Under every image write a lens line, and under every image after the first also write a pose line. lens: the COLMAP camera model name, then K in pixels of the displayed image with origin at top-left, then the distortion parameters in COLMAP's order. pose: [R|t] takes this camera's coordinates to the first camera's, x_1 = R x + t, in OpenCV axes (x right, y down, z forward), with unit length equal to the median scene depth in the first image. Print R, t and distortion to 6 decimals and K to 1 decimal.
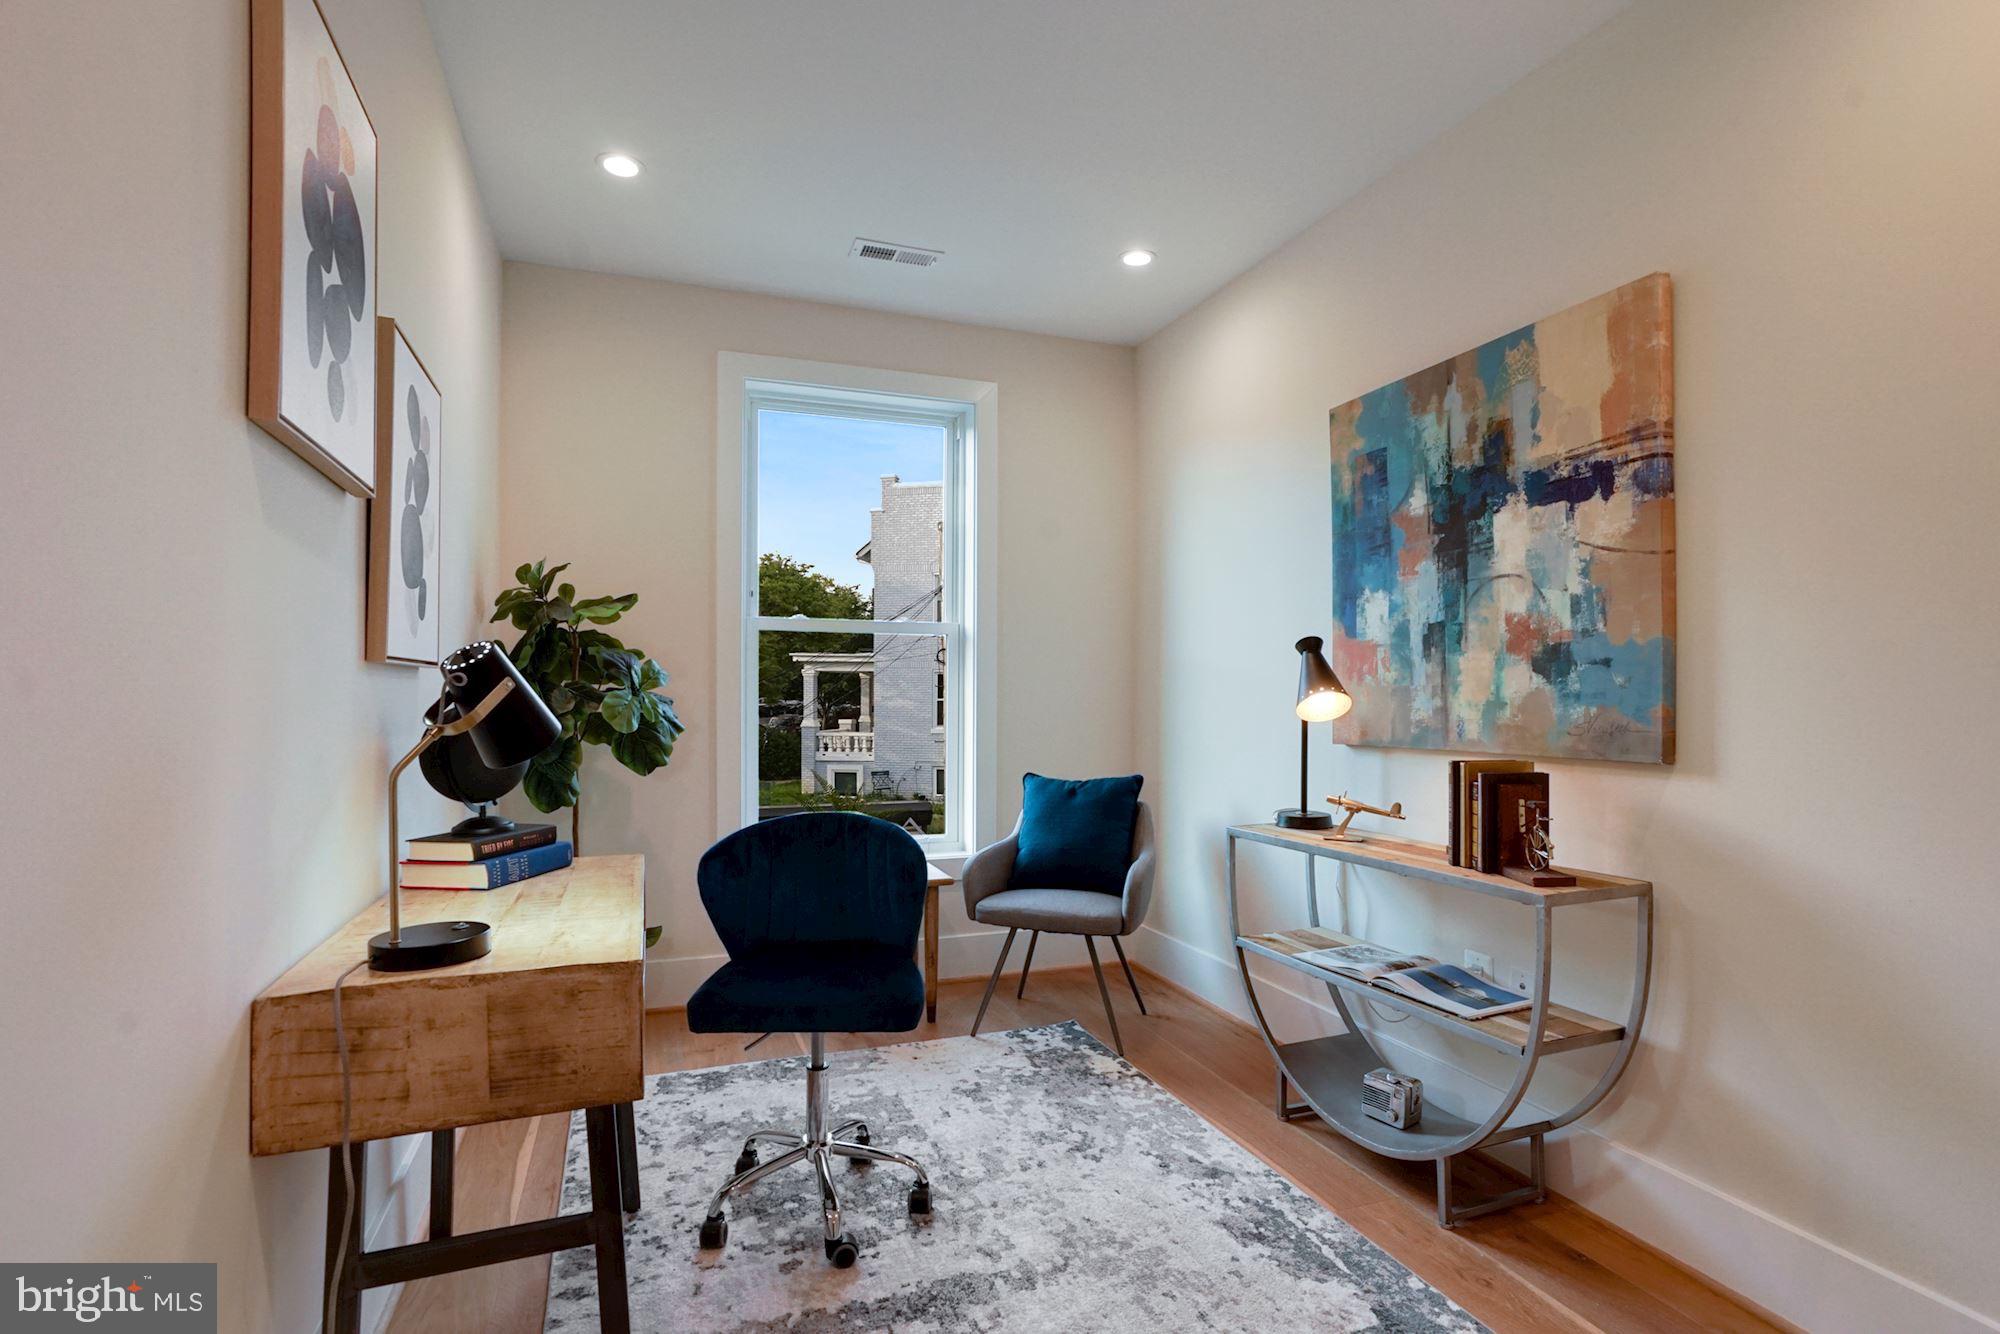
lens RADIAL K [[958.4, 0, 996.3], [0, 958.4, 678.9], [0, 0, 1]] dist [-0.035225, 0.024430]
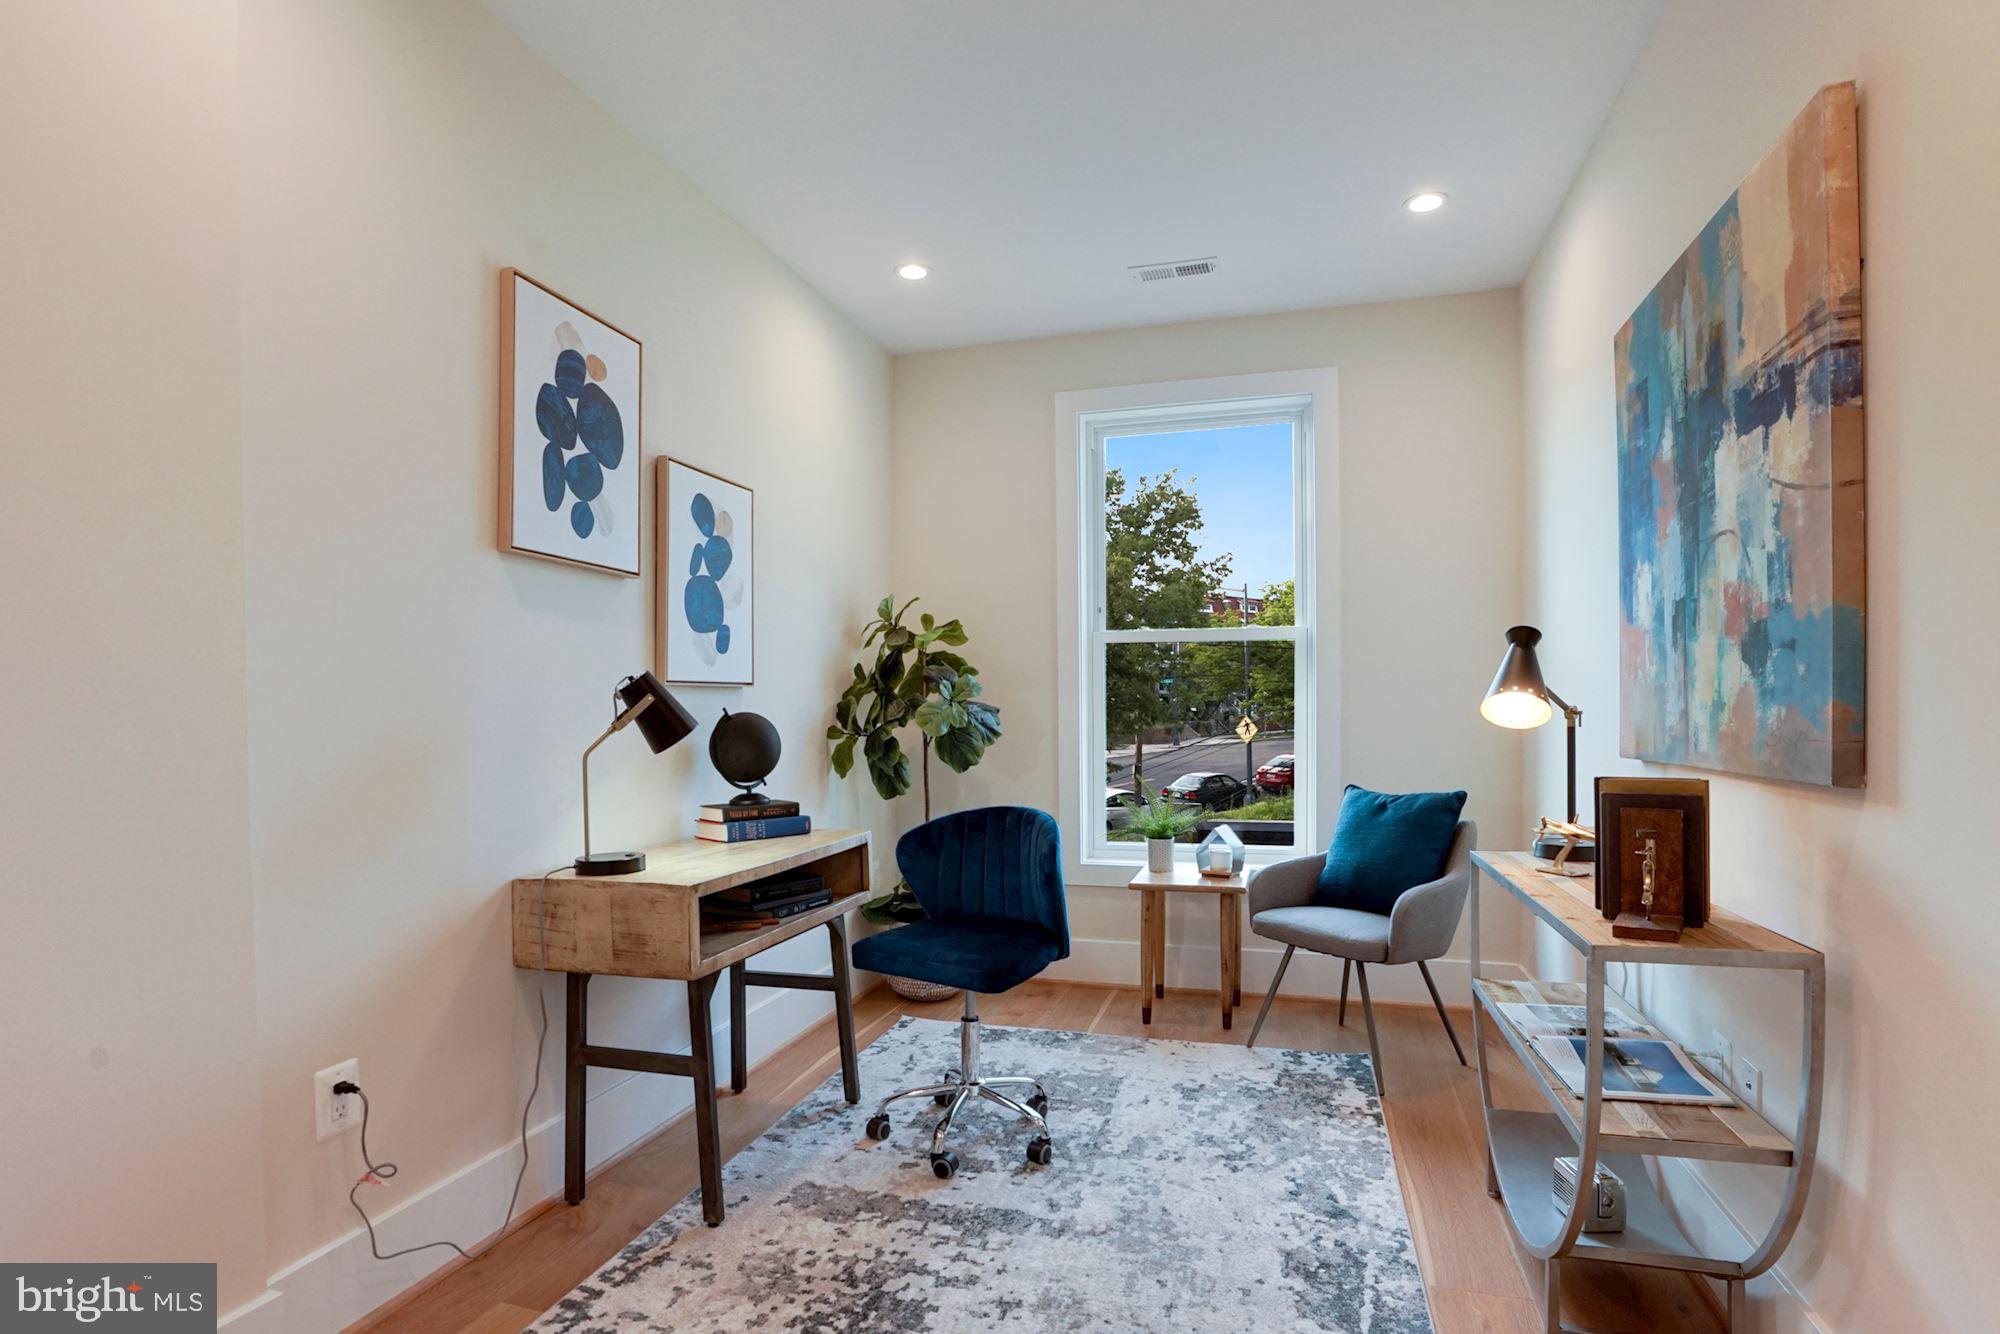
lens RADIAL K [[1008.8, 0, 1002.3], [0, 1008.8, 703.5], [0, 0, 1]] dist [-0.063929, 0.030252]
pose [[0.796148, -0.011626, -0.604990, 0.577637], [0.020560, 0.999758, 0.007844, 0.008223], [0.604753, -0.018684, 0.796194, 0.044215]]
